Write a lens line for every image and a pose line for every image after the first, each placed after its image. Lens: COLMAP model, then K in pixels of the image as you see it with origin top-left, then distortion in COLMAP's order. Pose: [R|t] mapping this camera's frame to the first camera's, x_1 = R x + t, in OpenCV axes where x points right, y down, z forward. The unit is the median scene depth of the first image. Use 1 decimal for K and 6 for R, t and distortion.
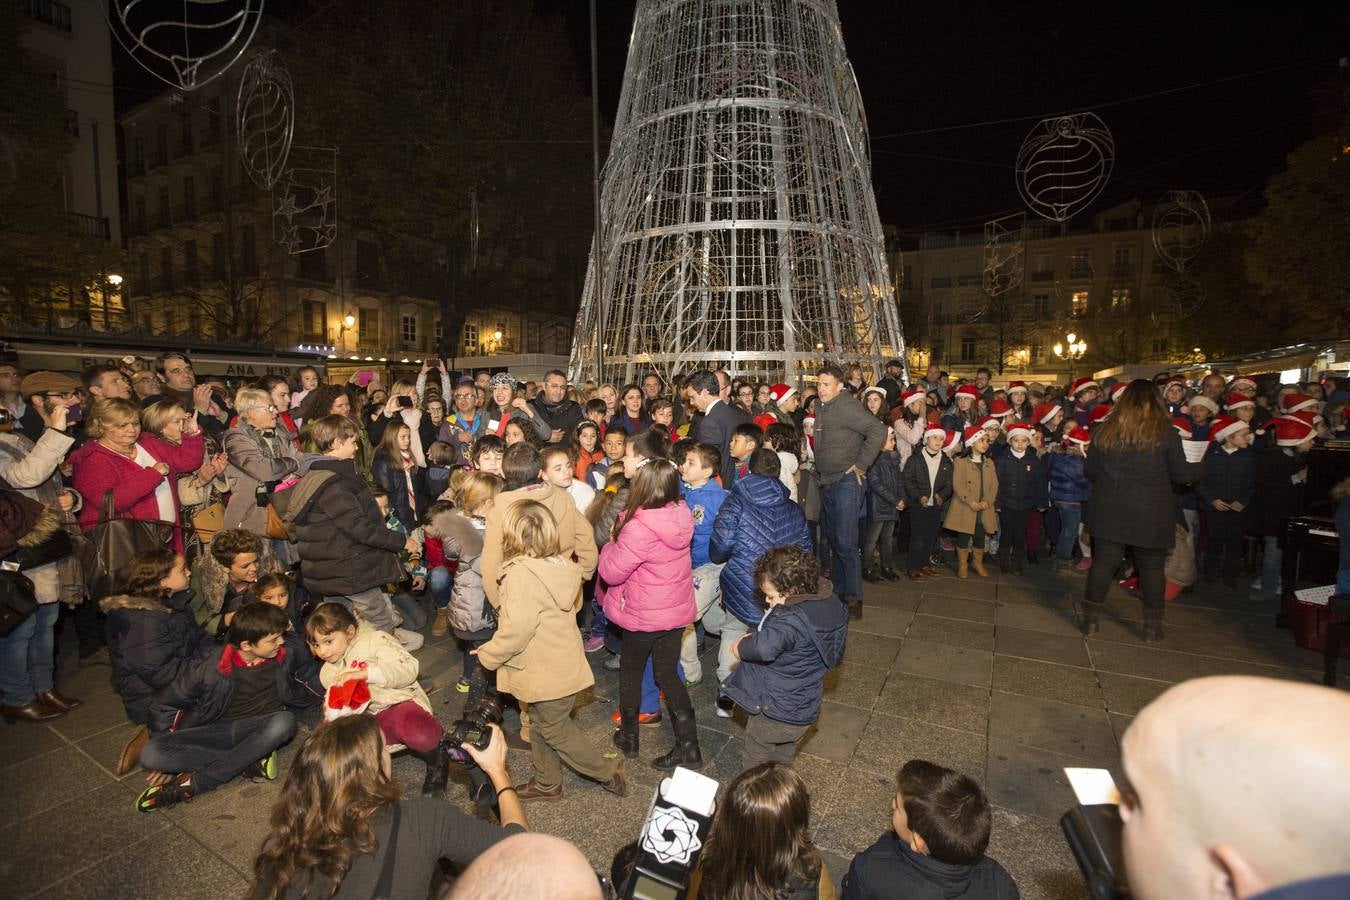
lens RADIAL K [[608.9, 0, 672.2], [0, 608.9, 451.7], [0, 0, 1]] dist [-0.040468, 0.010862]
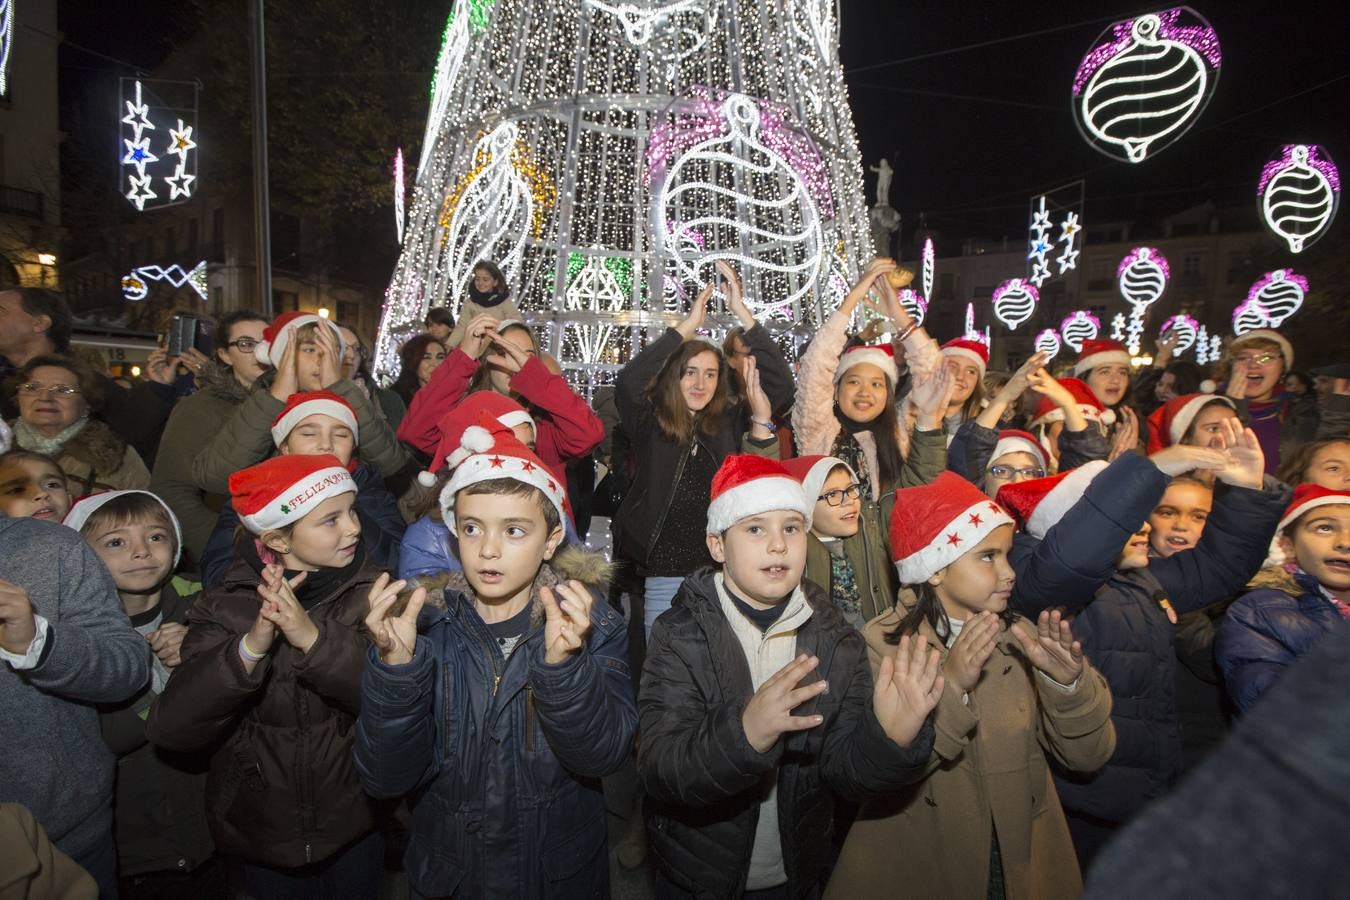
lens RADIAL K [[608.9, 0, 675.6], [0, 608.9, 448.4], [0, 0, 1]] dist [-0.040468, 0.010862]
pose [[0.997770, 0.030947, -0.059143, 0.109631], [-0.032397, 0.999193, -0.023724, -0.010515], [0.058361, 0.025587, 0.997968, 0.191171]]
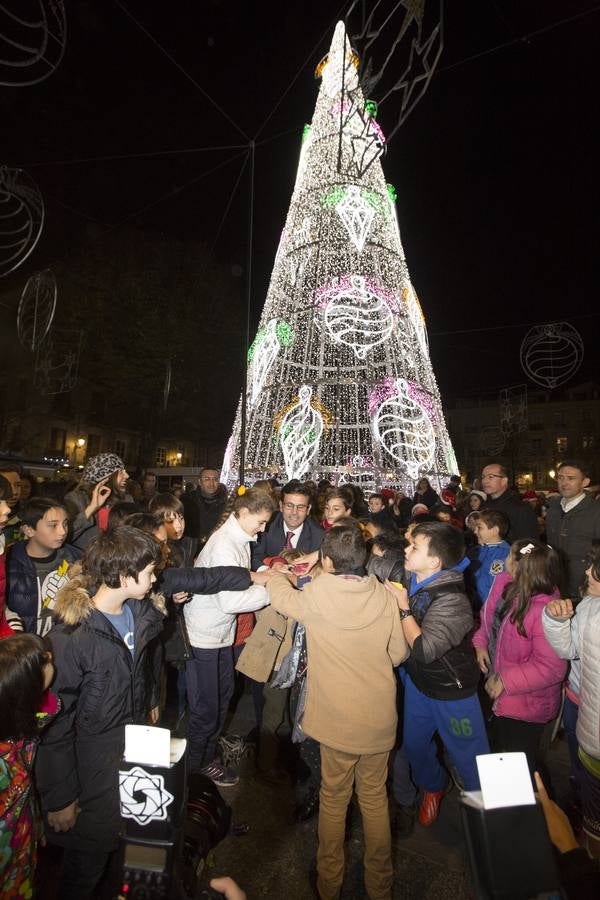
lens RADIAL K [[405.9, 0, 294.2], [0, 405.9, 450.9], [0, 0, 1]] dist [-0.040468, 0.010862]
pose [[0.999630, 0.027136, -0.001633, 0.000215], [-0.026875, 0.977418, -0.209600, 0.000648], [-0.004092, 0.209566, 0.977786, 0.030974]]
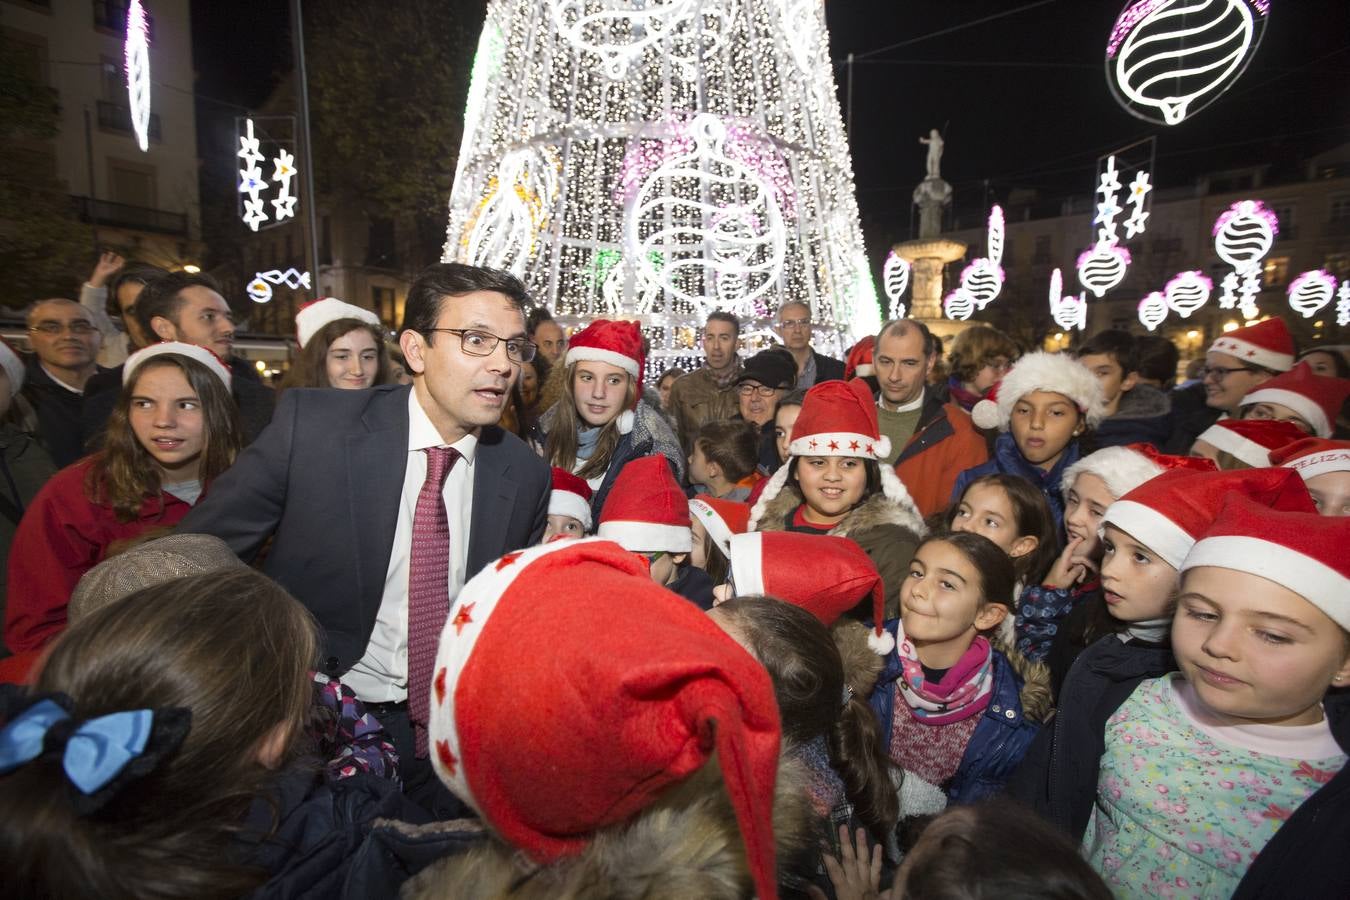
lens RADIAL K [[608.9, 0, 672.3], [0, 608.9, 449.8], [0, 0, 1]] dist [-0.040468, 0.010862]
pose [[0.977985, 0.027823, -0.206811, 0.168484], [-0.024553, 0.999530, 0.018360, -0.012031], [0.207224, -0.012878, 0.978209, 0.154283]]
